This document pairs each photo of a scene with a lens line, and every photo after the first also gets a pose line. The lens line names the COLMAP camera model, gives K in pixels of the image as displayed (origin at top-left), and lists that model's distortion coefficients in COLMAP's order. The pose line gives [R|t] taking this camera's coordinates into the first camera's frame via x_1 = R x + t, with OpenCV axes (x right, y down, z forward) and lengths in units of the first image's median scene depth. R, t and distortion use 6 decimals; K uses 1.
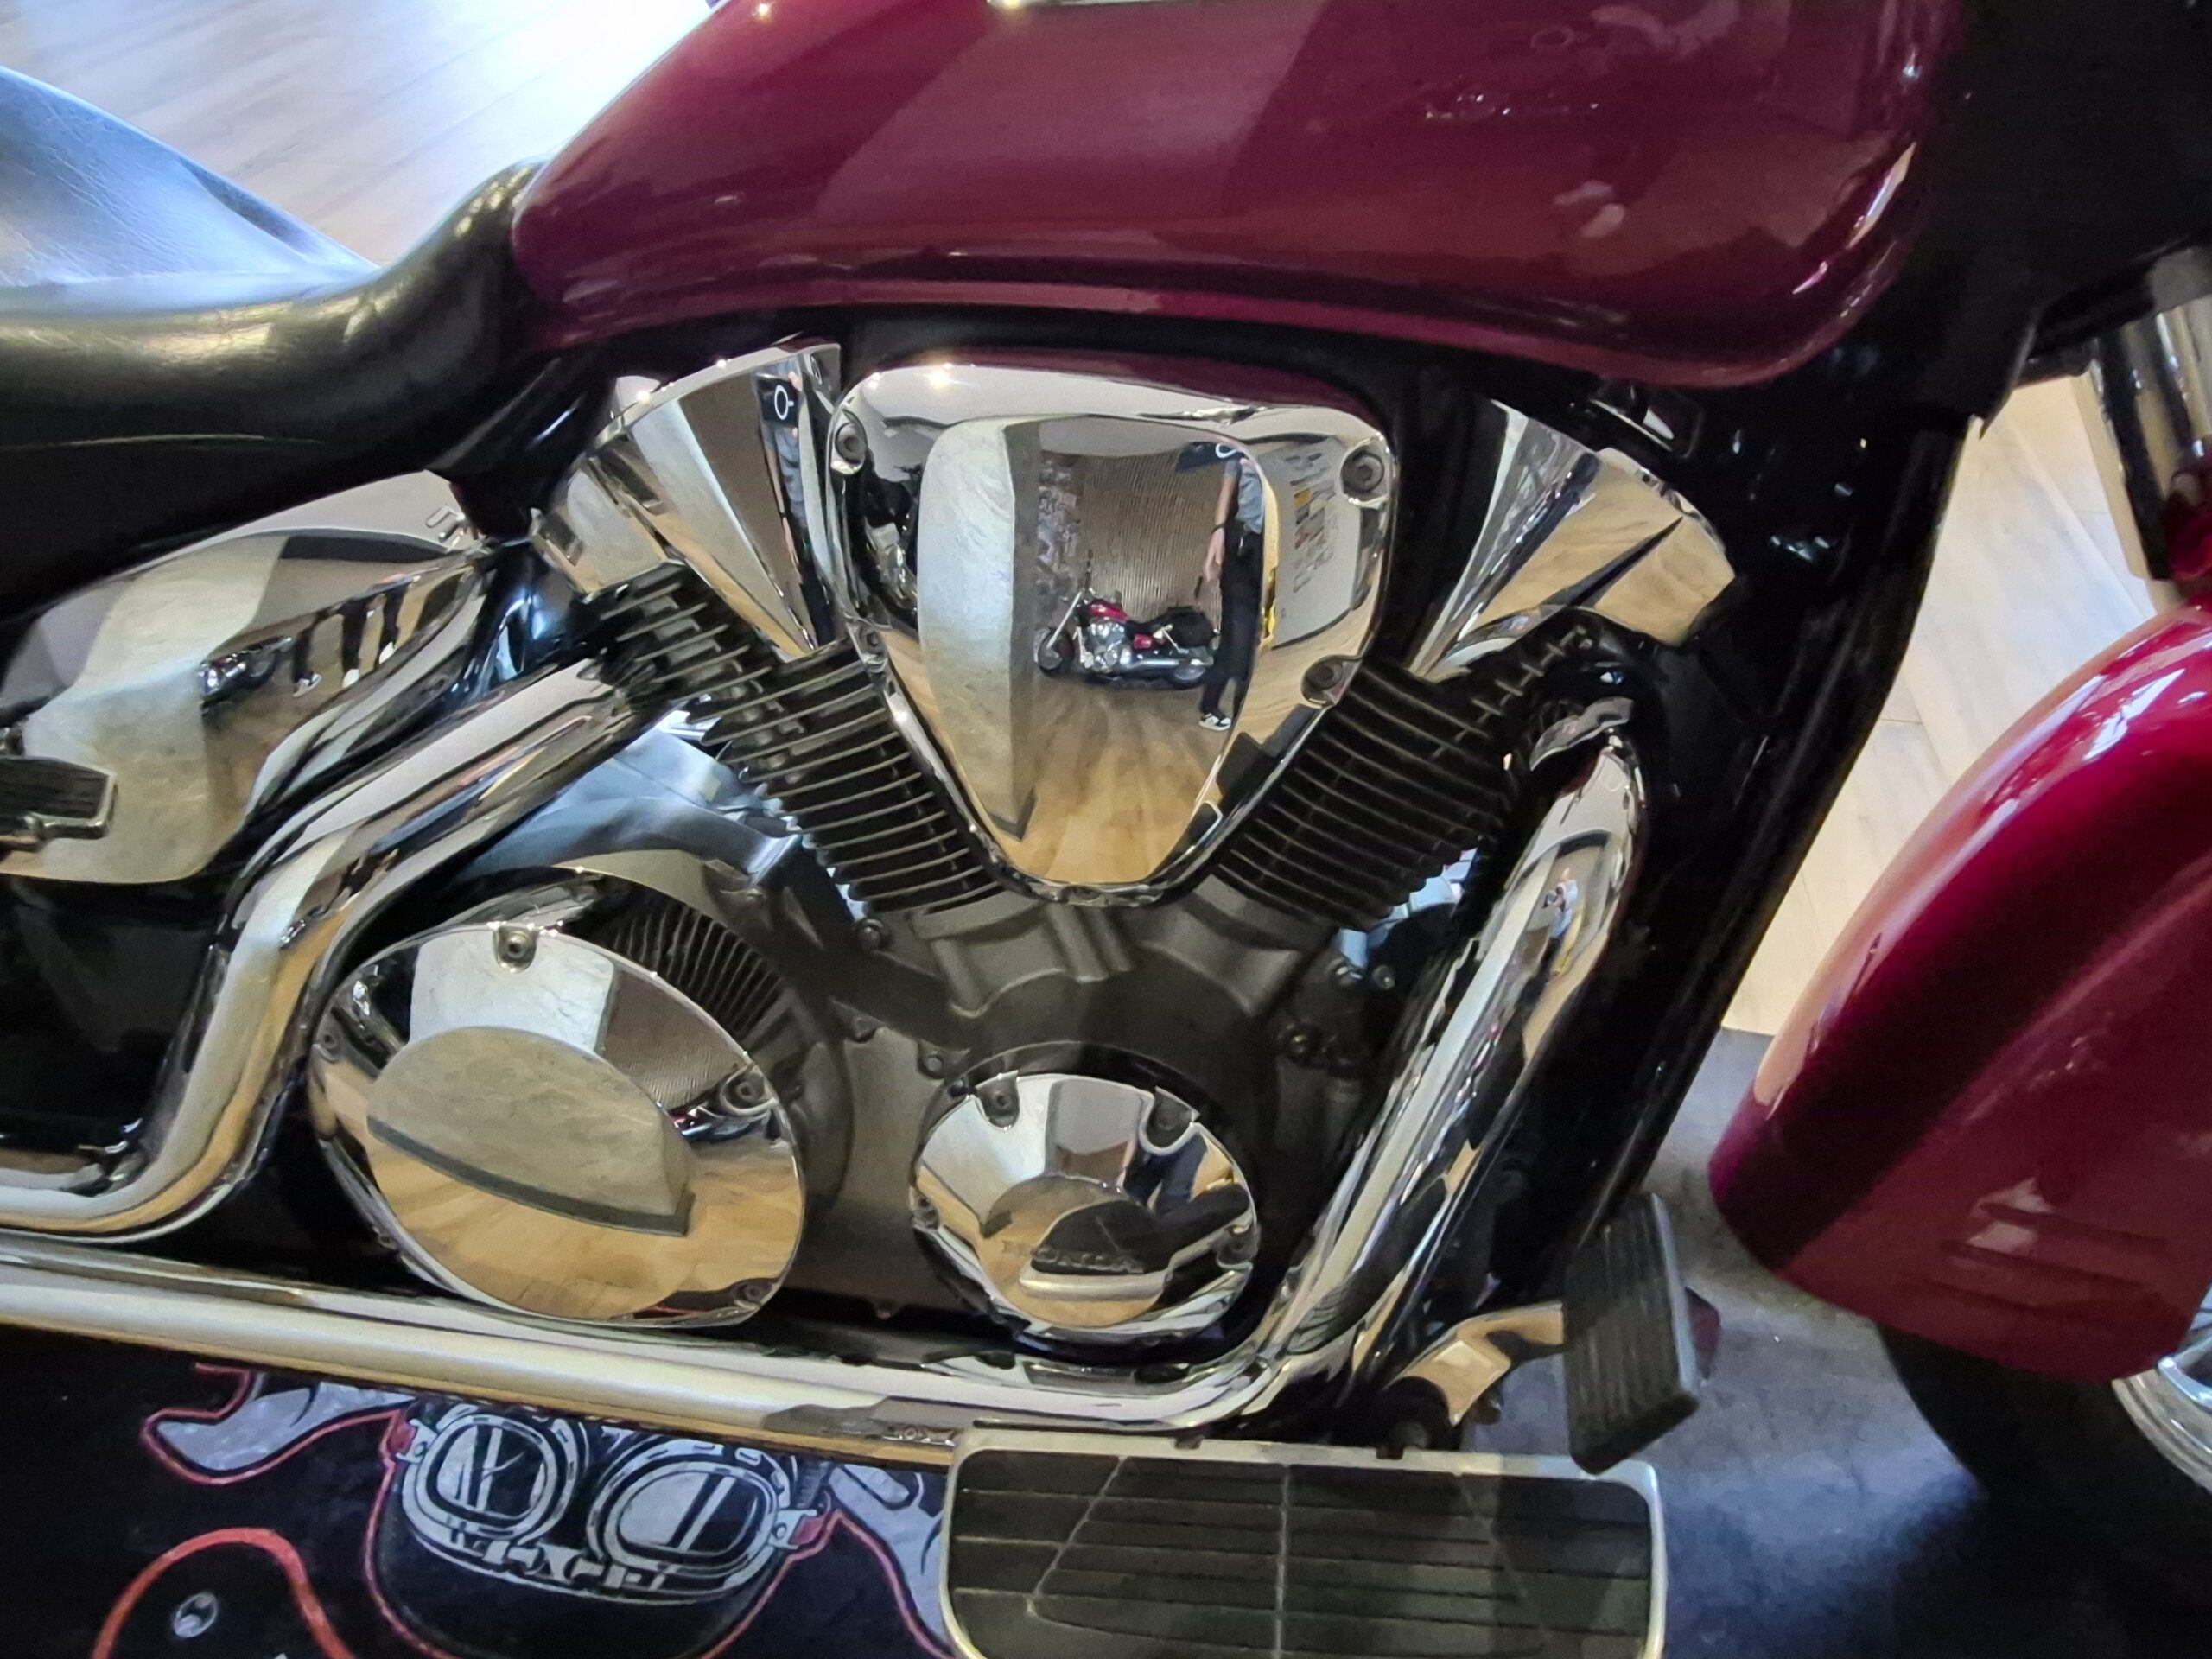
lens RADIAL K [[1376.6, 0, 1069.8], [0, 1376.6, 860.7], [0, 0, 1]] dist [0.016885, -0.002050]
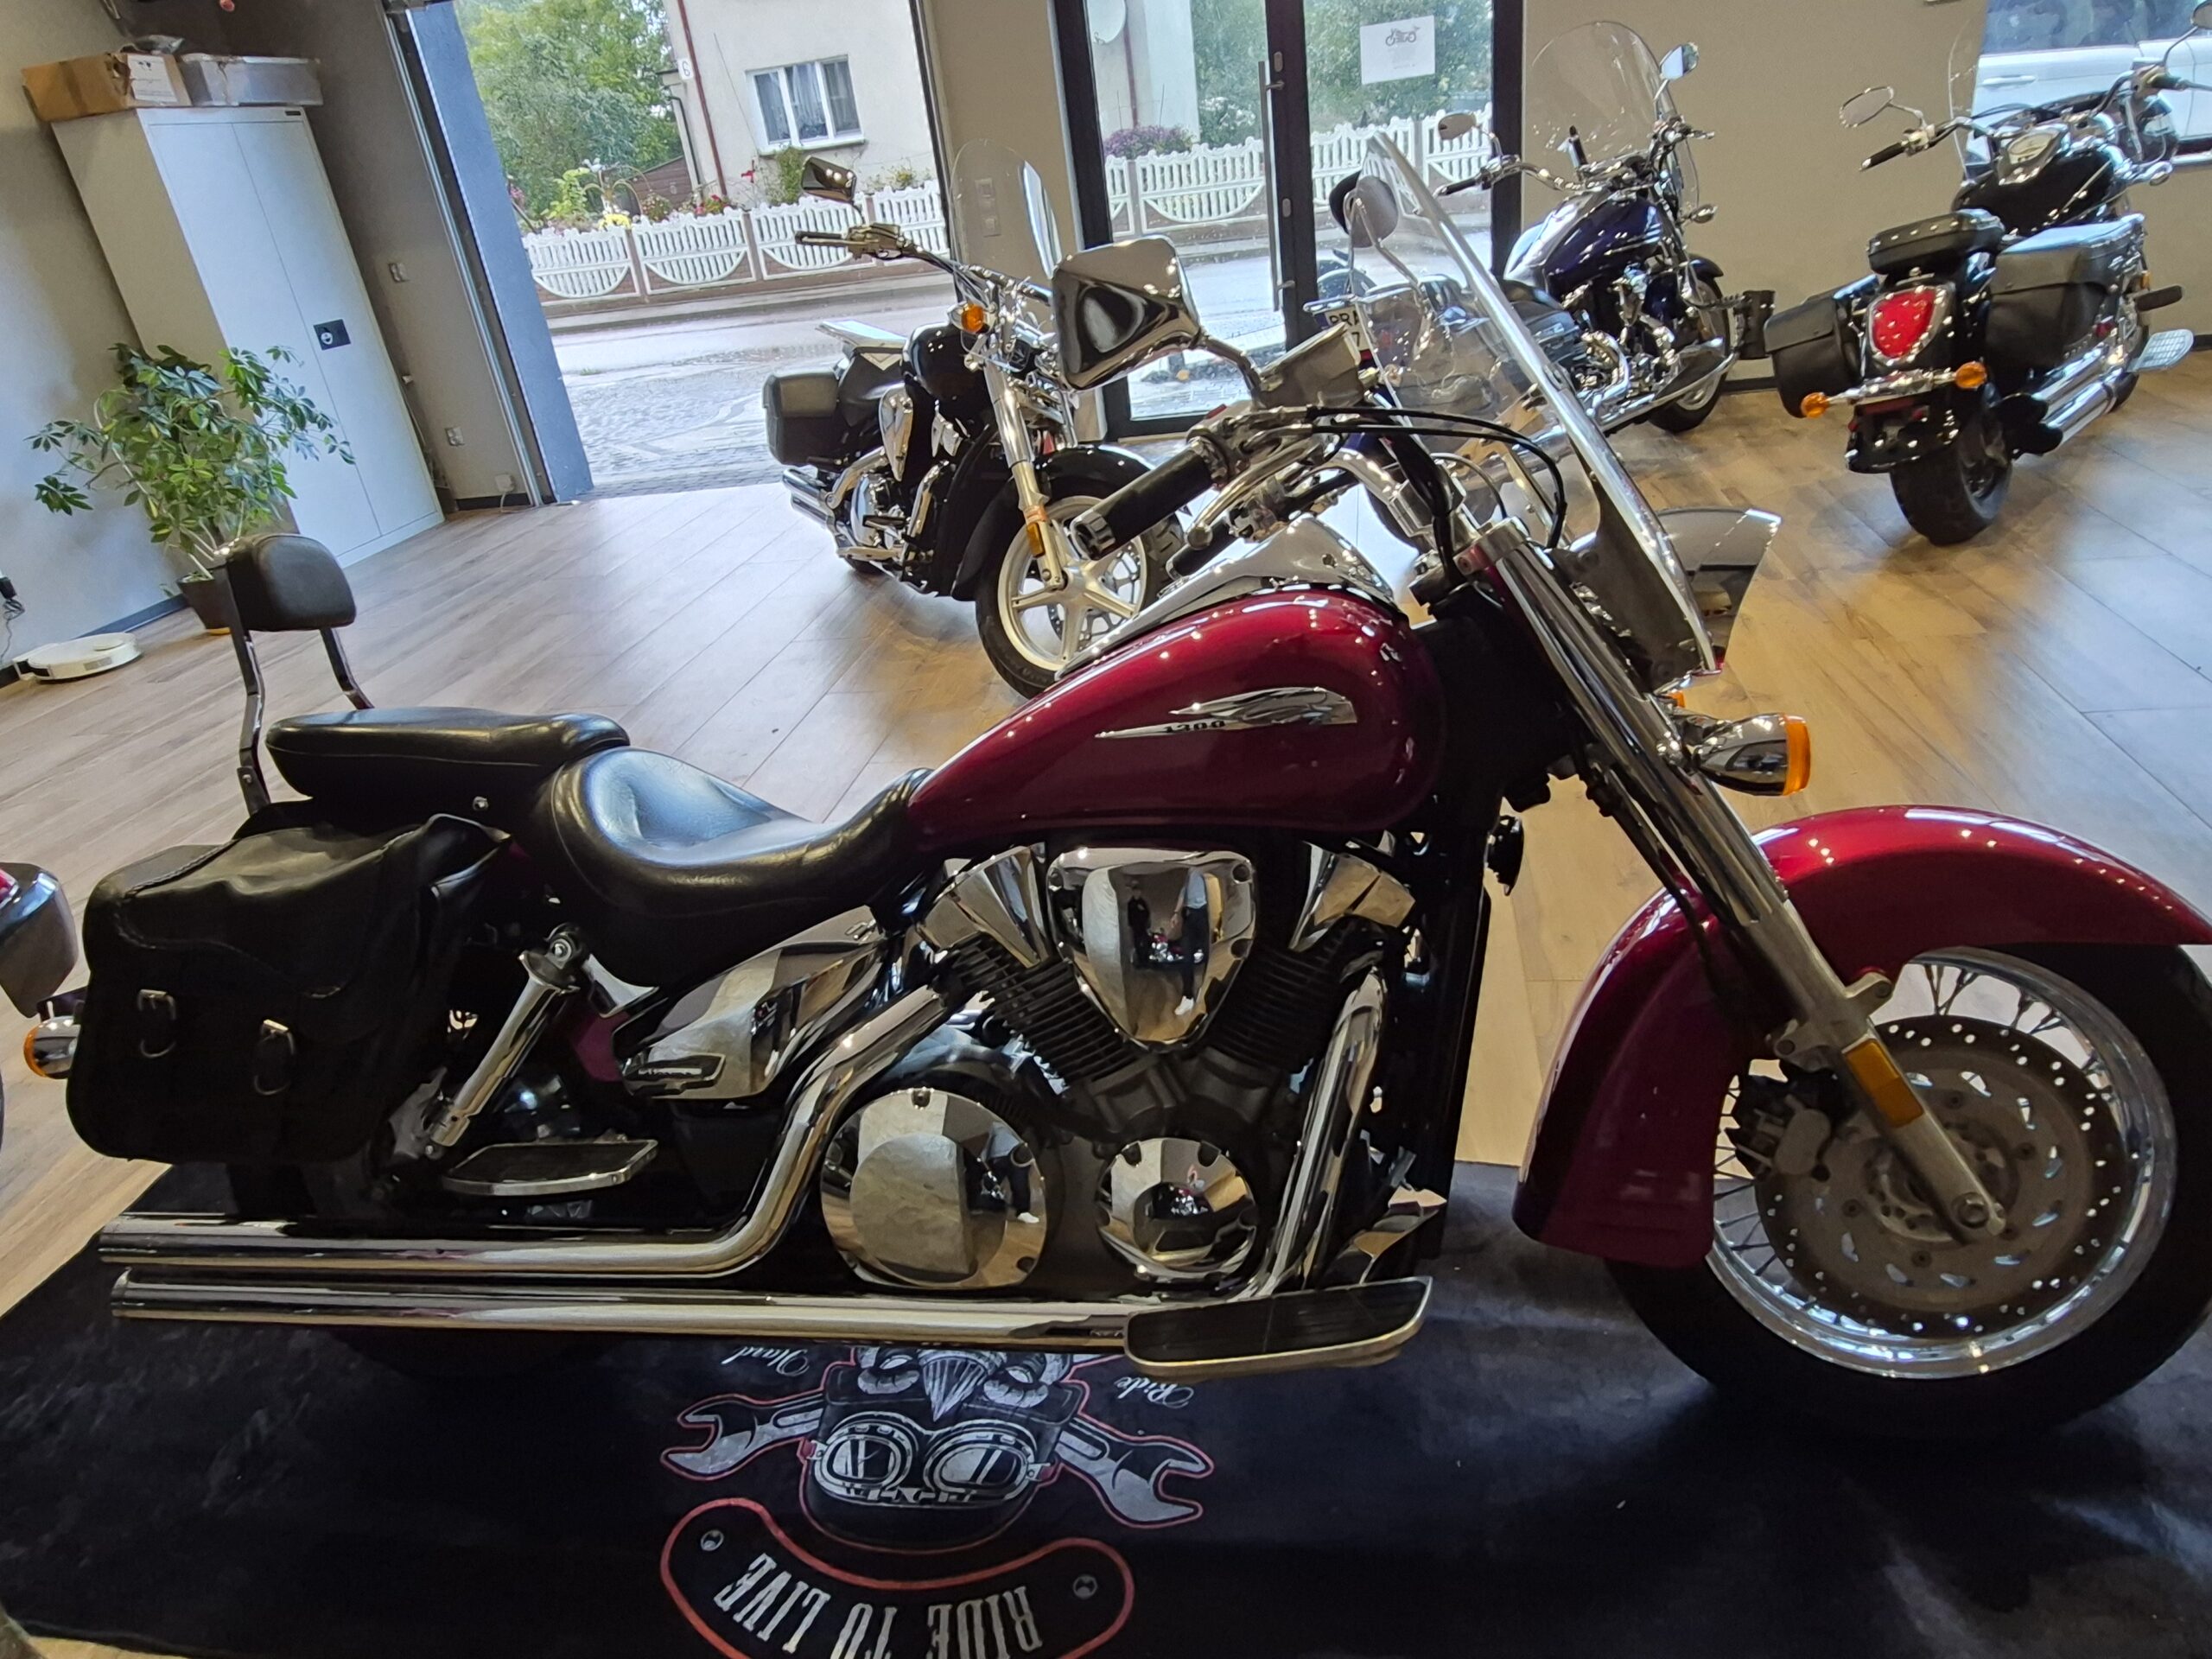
lens RADIAL K [[1376.6, 0, 1069.8], [0, 1376.6, 860.7], [0, 0, 1]] dist [0.016885, -0.002050]
pose [[0.993554, -0.096595, -0.059330, 0.022109], [0.076449, 0.957388, -0.278504, 0.270962], [0.083704, 0.272173, 0.958601, -1.040522]]
